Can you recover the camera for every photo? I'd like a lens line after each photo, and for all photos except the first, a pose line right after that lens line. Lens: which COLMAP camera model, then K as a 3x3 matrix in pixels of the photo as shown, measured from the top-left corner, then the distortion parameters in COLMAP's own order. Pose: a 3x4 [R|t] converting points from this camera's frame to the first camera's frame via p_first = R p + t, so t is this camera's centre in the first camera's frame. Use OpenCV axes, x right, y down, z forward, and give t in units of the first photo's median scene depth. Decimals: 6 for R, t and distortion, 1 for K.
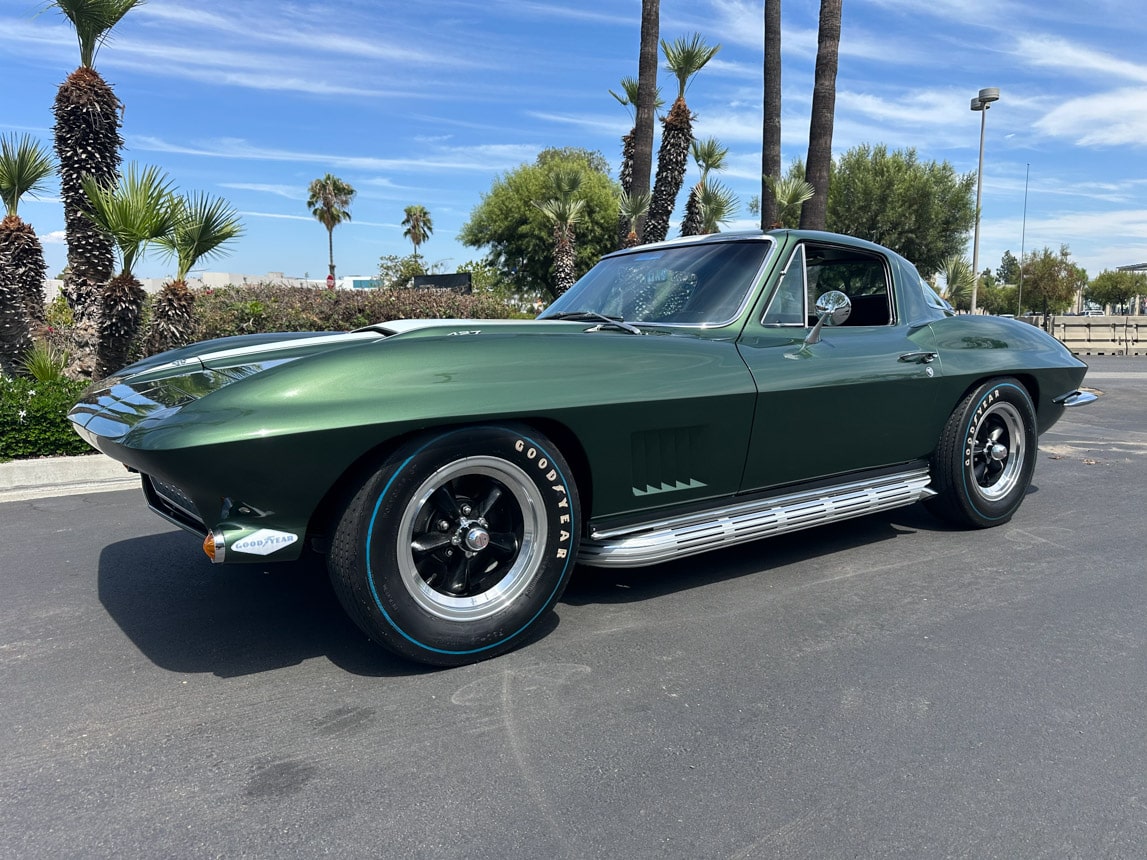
lens RADIAL K [[820.3, 0, 582.7], [0, 820.3, 430.9], [0, 0, 1]] dist [0.080639, -0.113667]
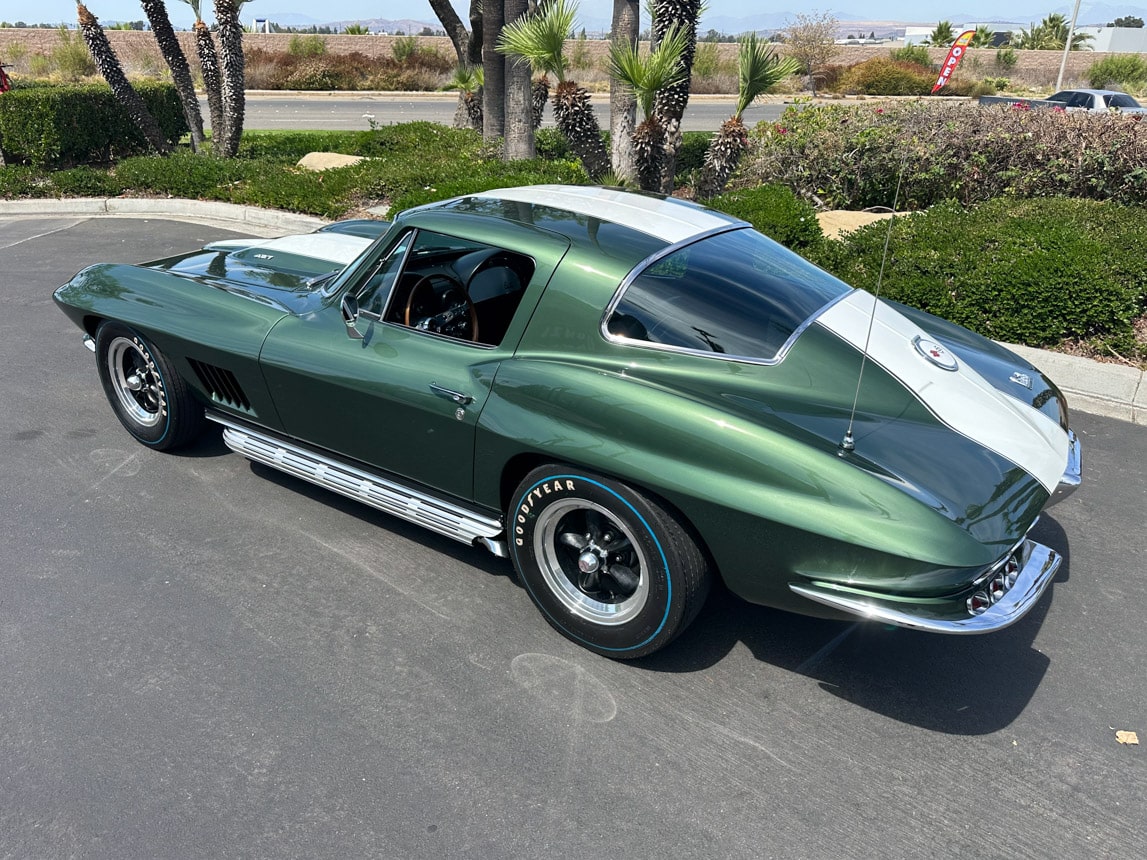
lens RADIAL K [[804.6, 0, 573.5], [0, 804.6, 430.0], [0, 0, 1]] dist [0.109440, -0.181878]
pose [[0.339473, 0.401599, -0.850574, 0.428627], [-0.136527, 0.915735, 0.377876, -0.140976], [0.930655, -0.012153, 0.365697, 0.299872]]
